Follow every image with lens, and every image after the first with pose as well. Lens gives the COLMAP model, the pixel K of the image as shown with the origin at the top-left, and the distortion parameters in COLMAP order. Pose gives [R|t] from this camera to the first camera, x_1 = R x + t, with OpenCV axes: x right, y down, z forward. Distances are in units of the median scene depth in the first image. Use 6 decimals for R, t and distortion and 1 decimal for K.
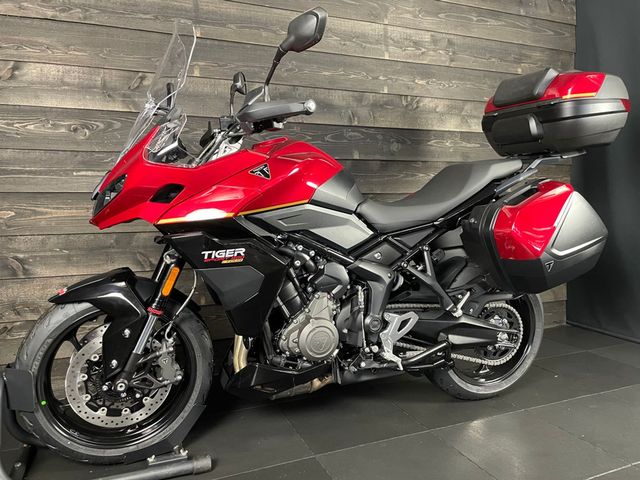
lens RADIAL K [[485.4, 0, 320.0], [0, 485.4, 240.0], [0, 0, 1]] dist [0.087388, -0.118154]
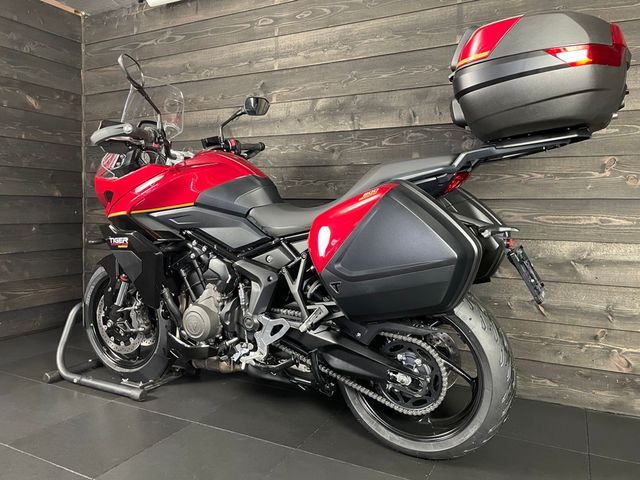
lens RADIAL K [[479.8, 0, 322.4], [0, 479.8, 240.4], [0, 0, 1]] dist [0.084642, -0.108358]
pose [[0.651191, 0.064874, -0.756136, 1.024367], [-0.078925, 0.996726, 0.017545, -0.035131], [0.754798, 0.048253, 0.654180, 0.448248]]
